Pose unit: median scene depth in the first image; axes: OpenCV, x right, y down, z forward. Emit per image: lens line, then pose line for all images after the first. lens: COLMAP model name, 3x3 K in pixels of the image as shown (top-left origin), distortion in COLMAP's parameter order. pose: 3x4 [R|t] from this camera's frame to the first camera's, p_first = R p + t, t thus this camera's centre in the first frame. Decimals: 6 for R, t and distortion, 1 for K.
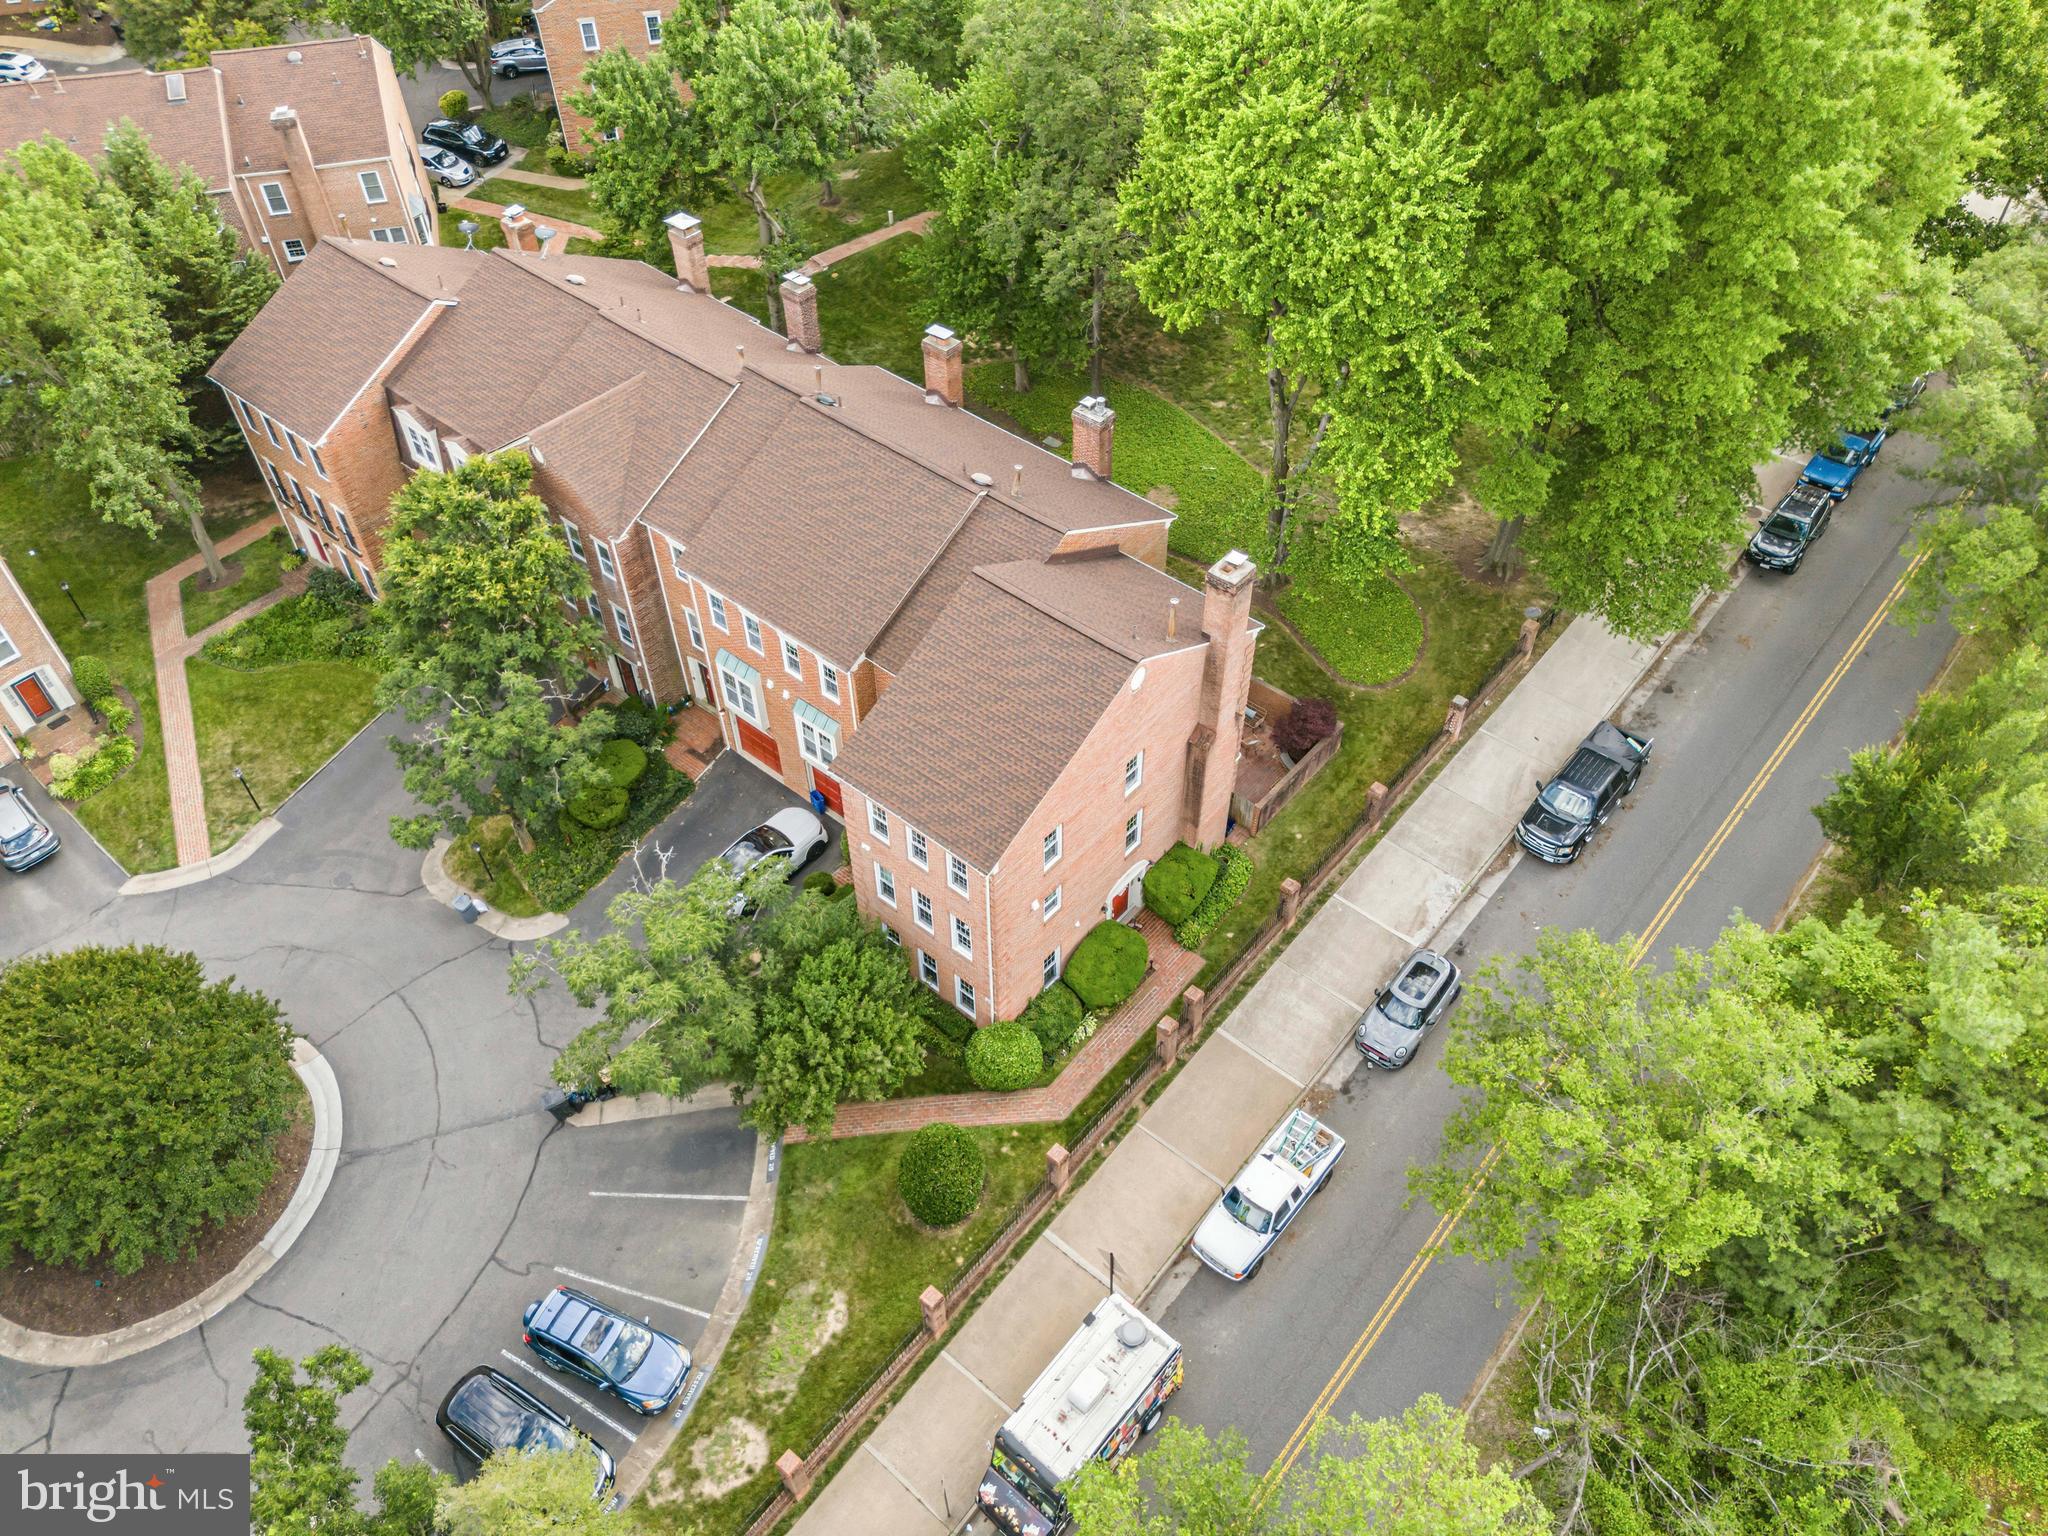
lens RADIAL K [[1543.1, 0, 1035.7], [0, 1543.1, 767.4], [0, 0, 1]] dist [-0.005087, -0.000408]
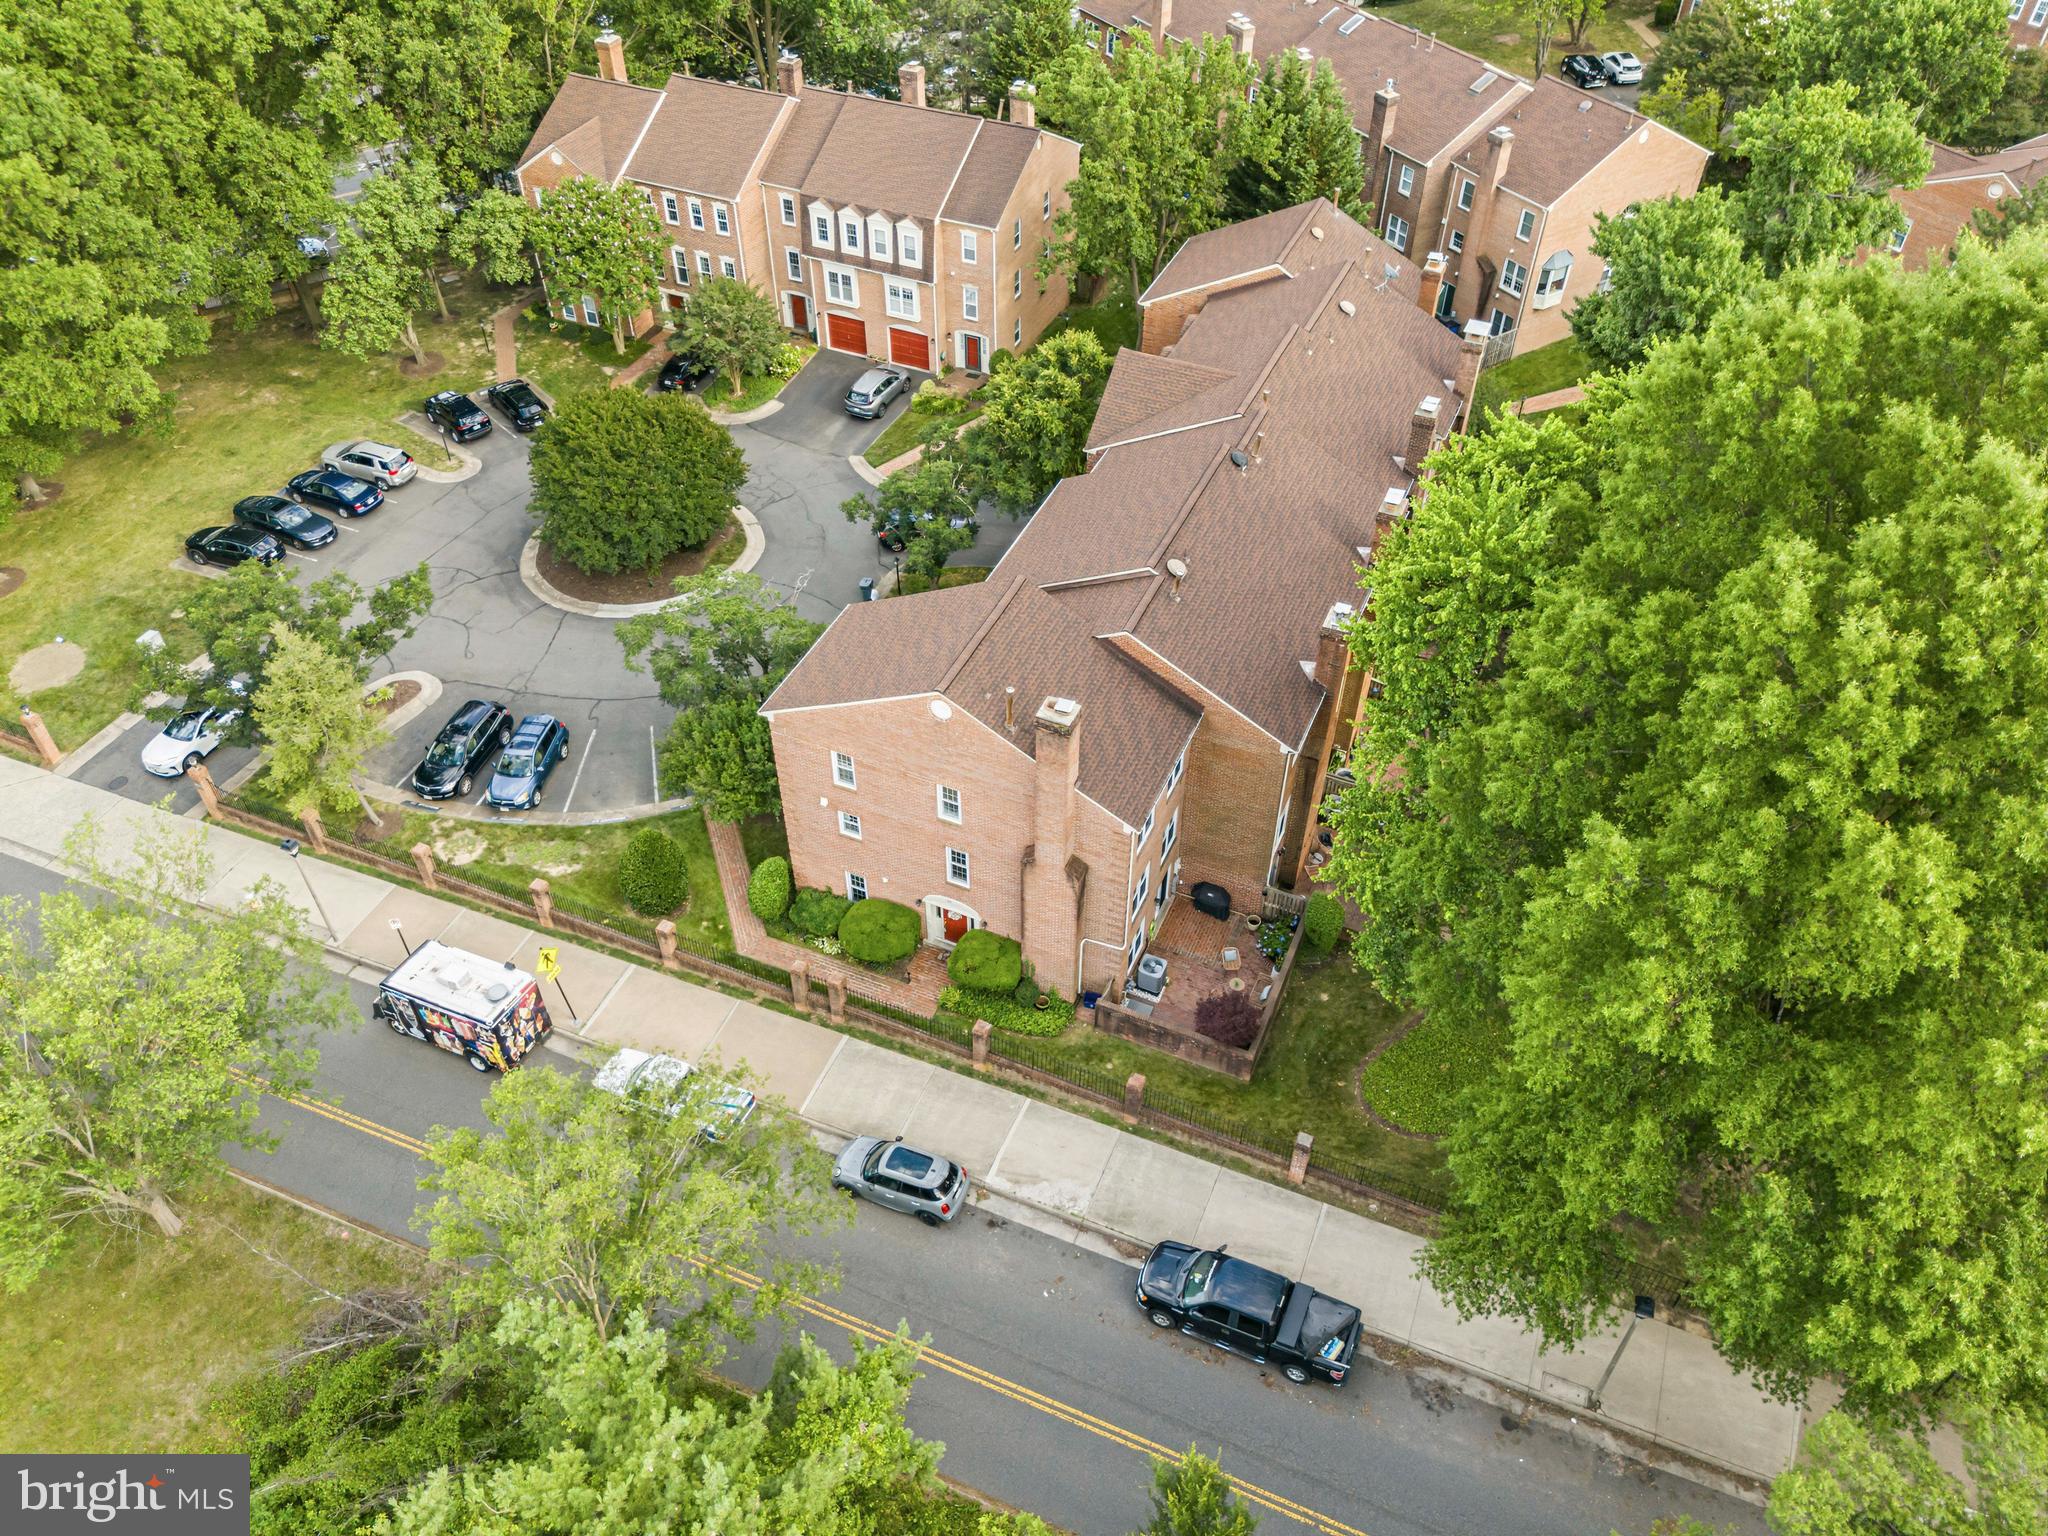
lens RADIAL K [[1543.1, 0, 1035.7], [0, 1543.1, 767.4], [0, 0, 1]] dist [-0.005087, -0.000408]
pose [[0.281018, 0.670841, -0.686295, 0.729694], [-0.702764, 0.630843, 0.328877, -0.372726], [0.653569, 0.389883, 0.648721, 0.310474]]
